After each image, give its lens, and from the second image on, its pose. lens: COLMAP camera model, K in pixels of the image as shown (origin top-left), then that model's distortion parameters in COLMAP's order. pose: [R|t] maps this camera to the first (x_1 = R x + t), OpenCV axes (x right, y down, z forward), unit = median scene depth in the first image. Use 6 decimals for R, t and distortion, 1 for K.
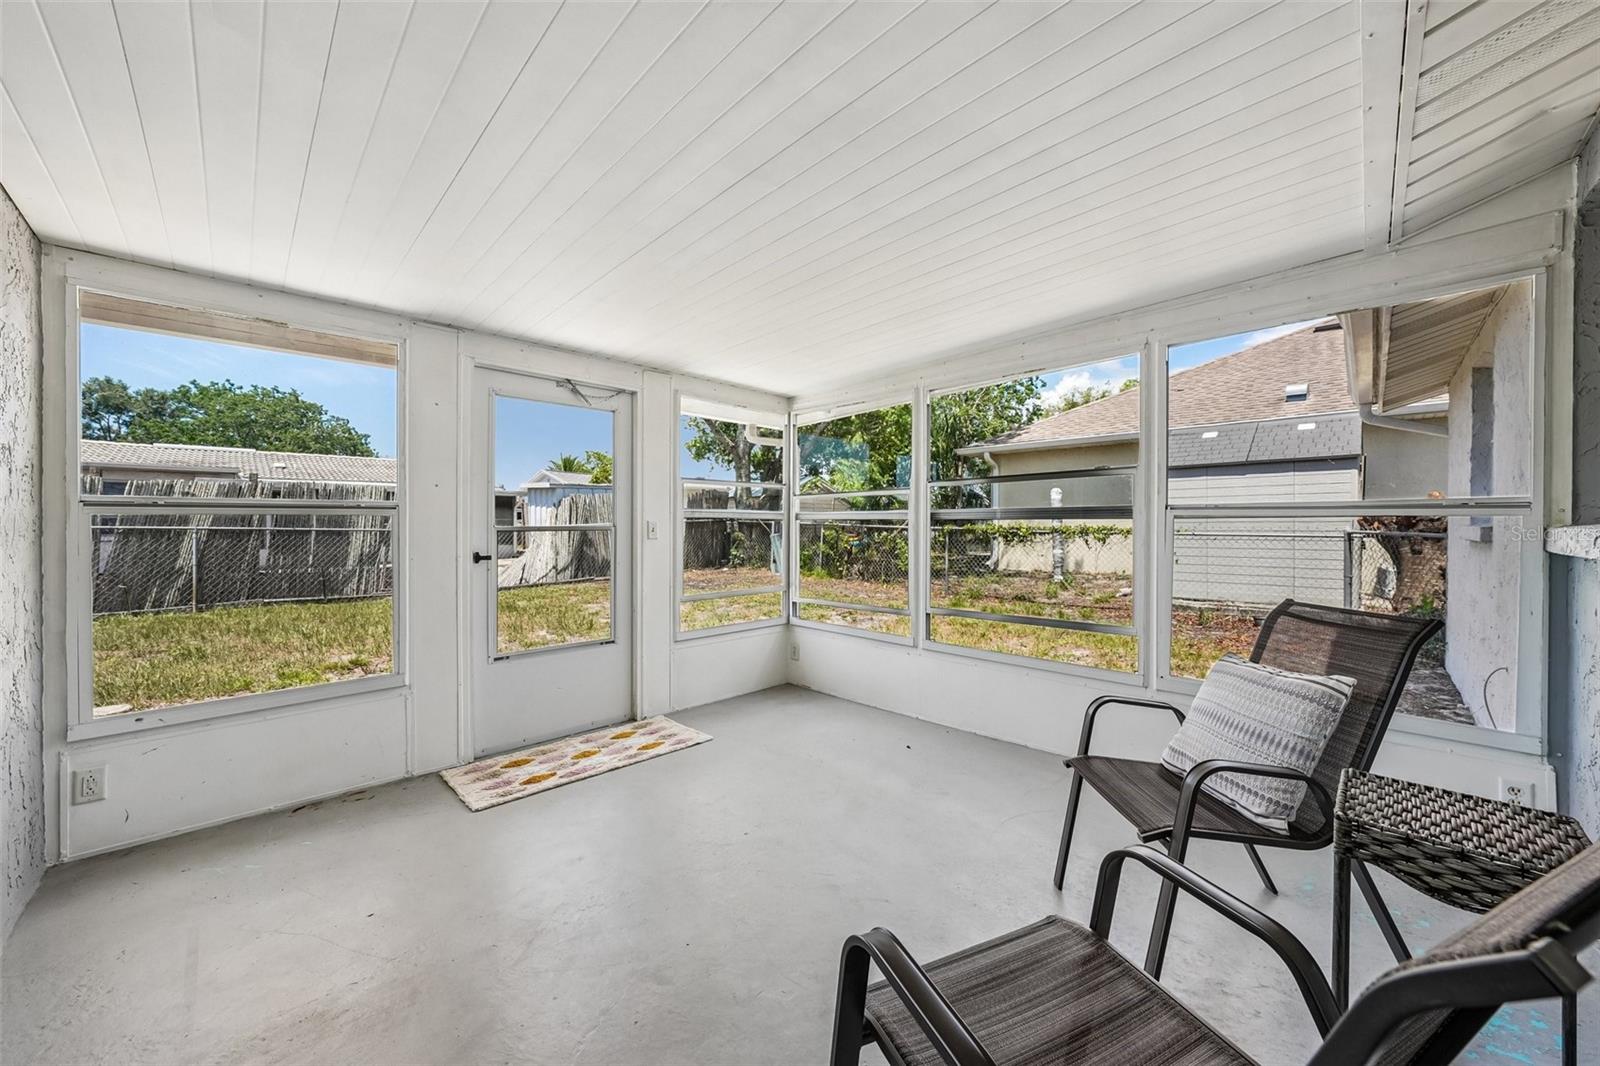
lens RADIAL K [[584.7, 0, 793.8], [0, 584.7, 530.2], [0, 0, 1]] dist [-0.013891, 0.002791]
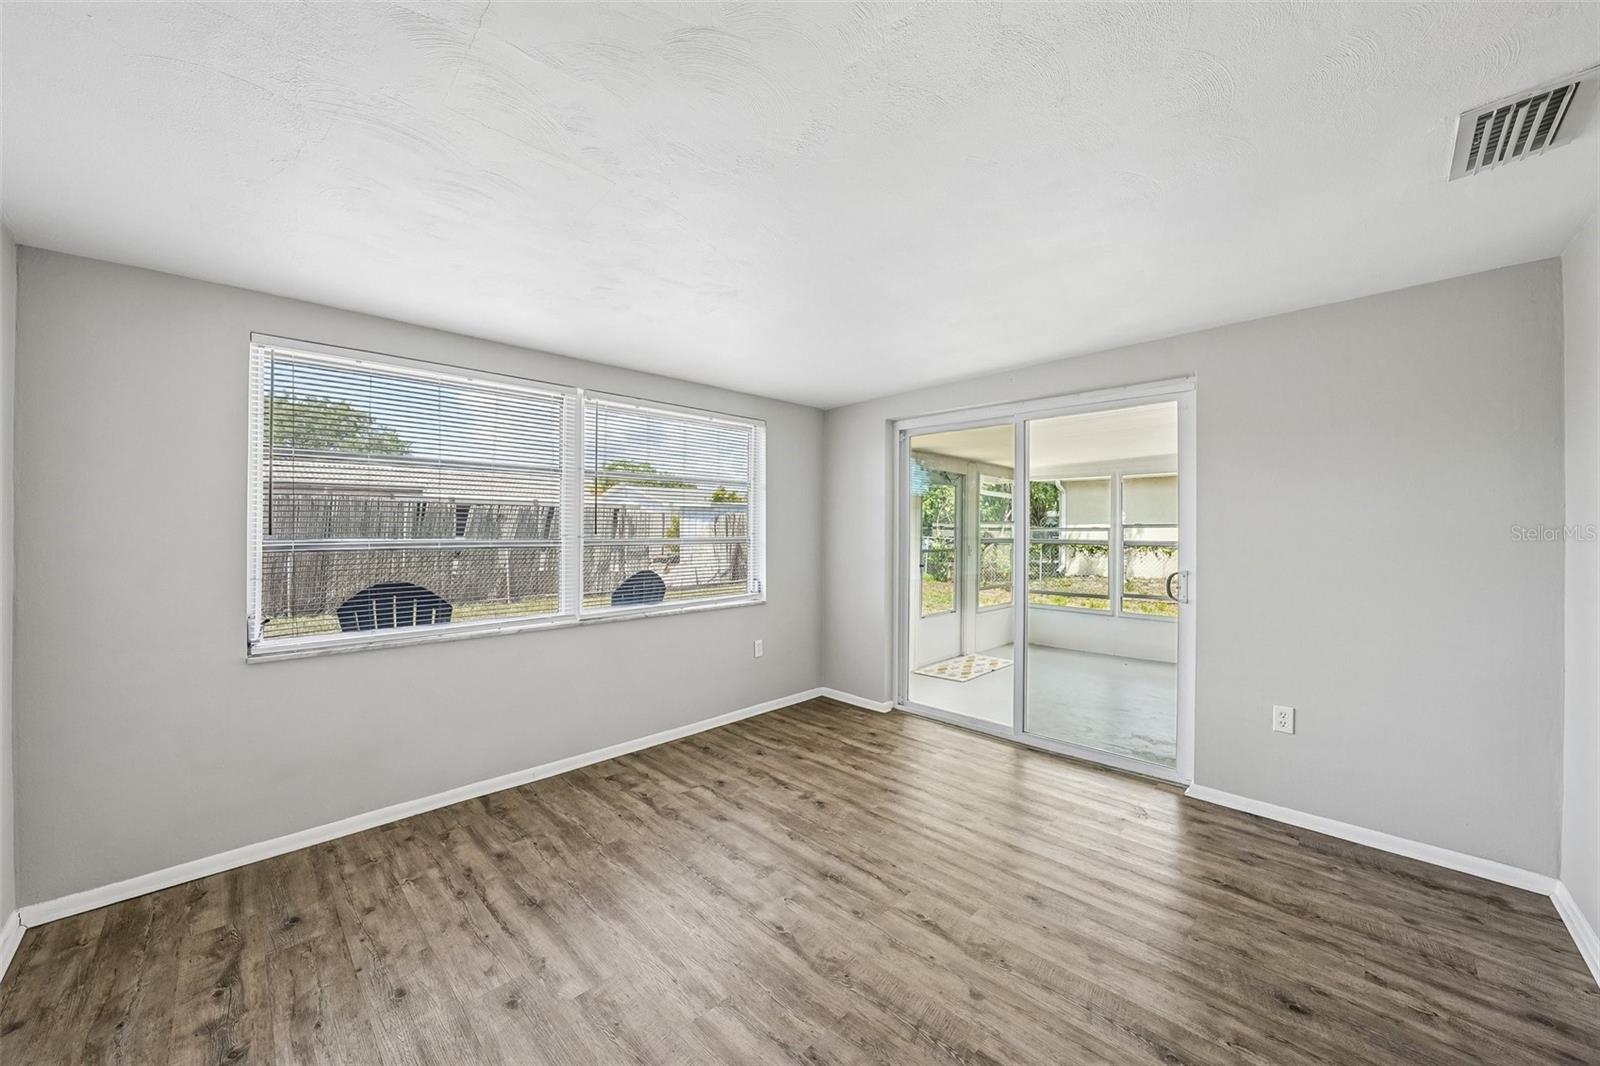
lens RADIAL K [[584.7, 0, 810.0], [0, 584.7, 530.0], [0, 0, 1]] dist [-0.013891, 0.002791]
pose [[0.999878, 0.005573, 0.014624, -0.739720], [-0.005419, 0.999930, -0.010527, -0.041091], [-0.014682, 0.010447, 0.999838, -0.772545]]
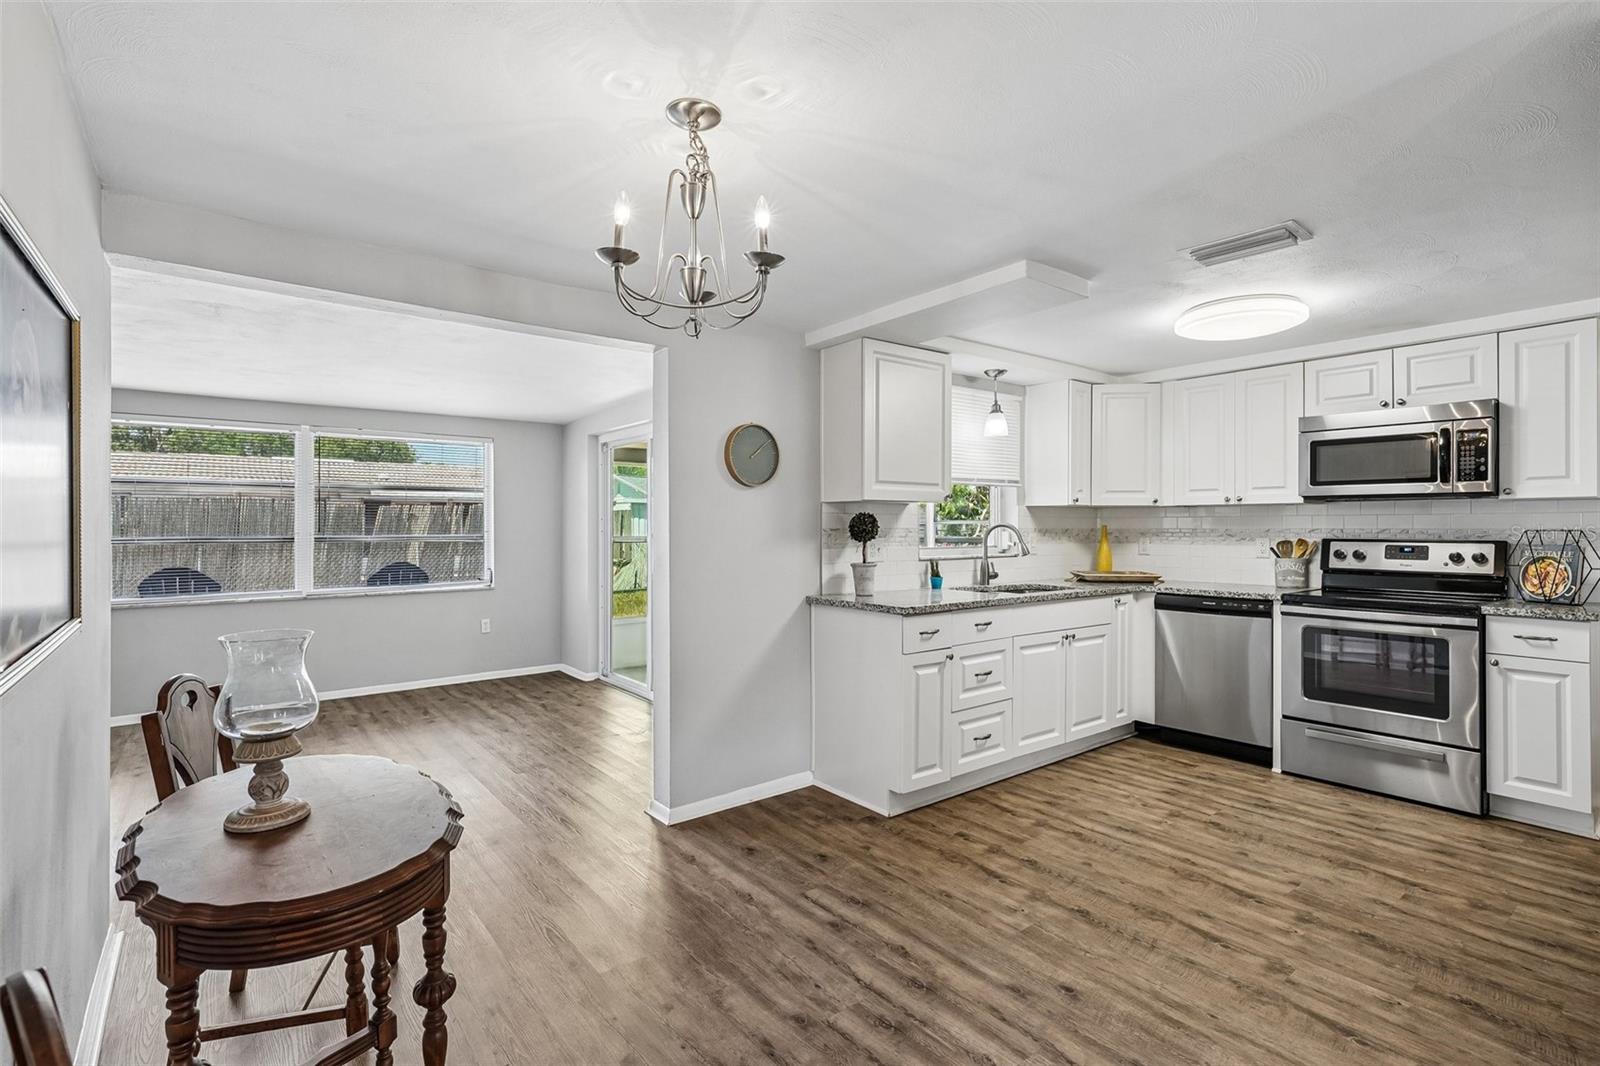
lens RADIAL K [[763.0, 0, 793.4], [0, 763.0, 516.7], [0, 0, 1]] dist [0.015931, 0.000414]
pose [[0.993258, 0.000607, -0.115927, 0.055758], [-0.002601, 0.999851, -0.017049, -0.049388], [0.115900, 0.017236, 0.993111, -1.308366]]
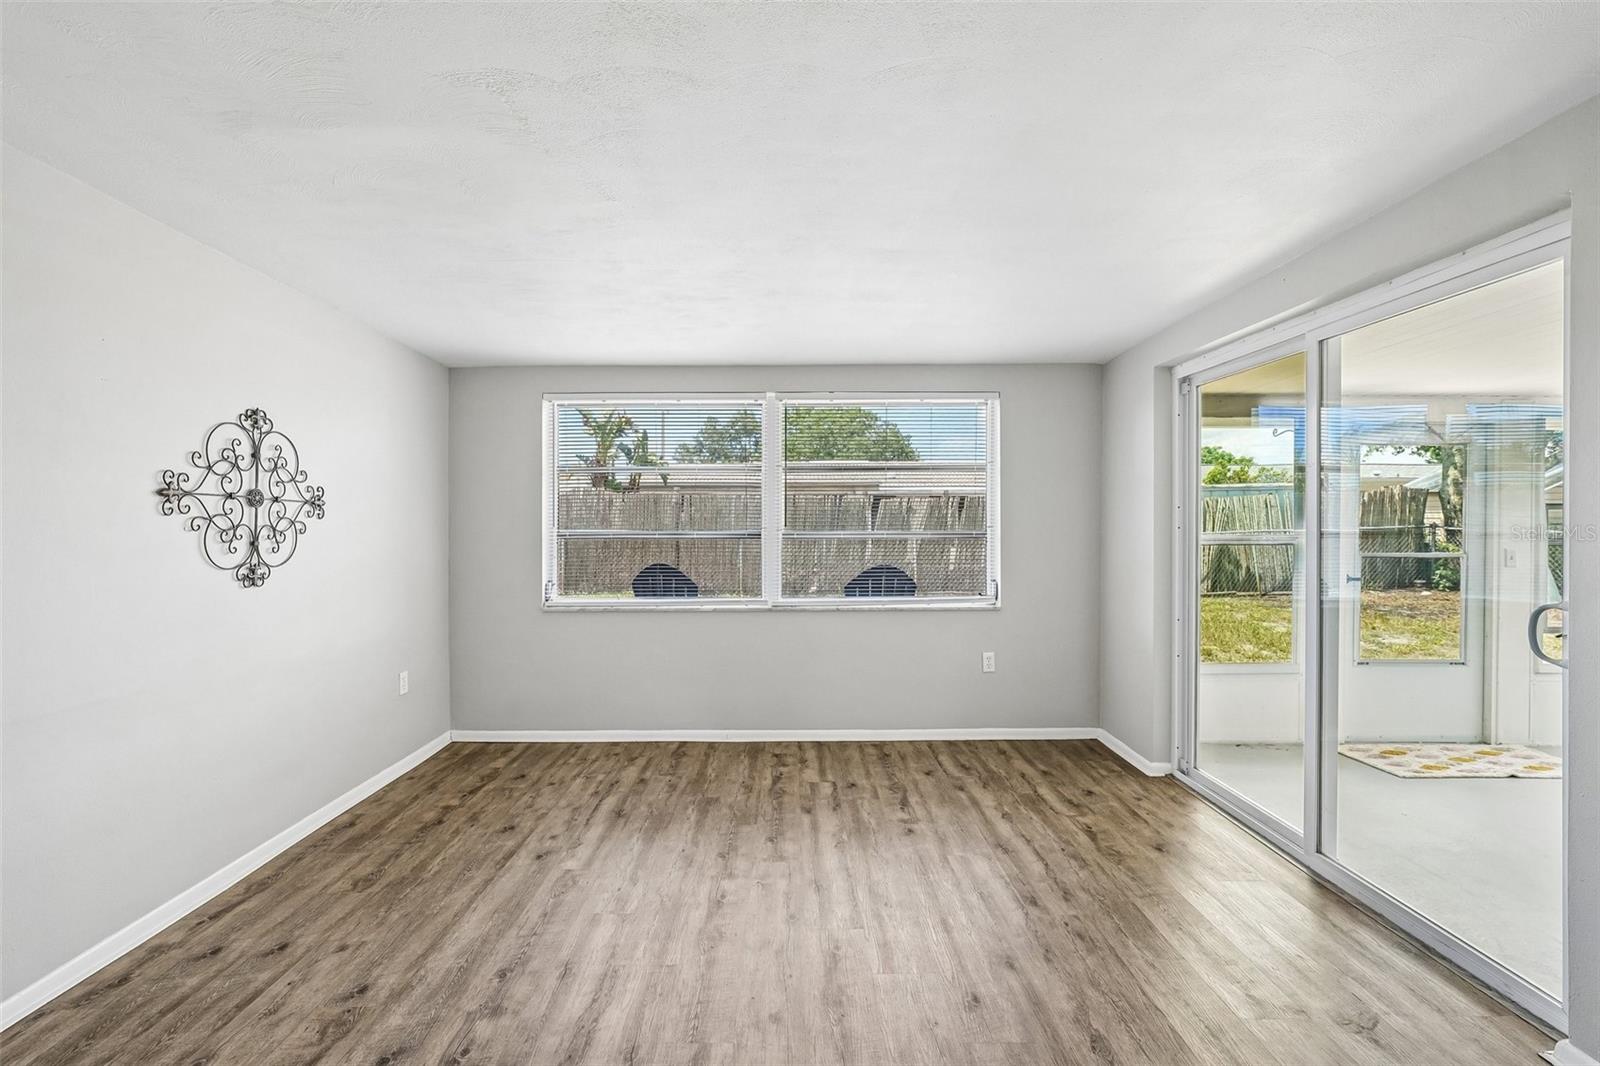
lens RADIAL K [[694.4, 0, 789.8], [0, 694.4, 531.1], [0, 0, 1]] dist [0.000655, -0.000473]
pose [[0.719059, 0.010461, -0.694870, -0.294609], [-0.007127, 0.999945, 0.007678, -0.044261], [0.694913, -0.000568, 0.719094, -0.687611]]
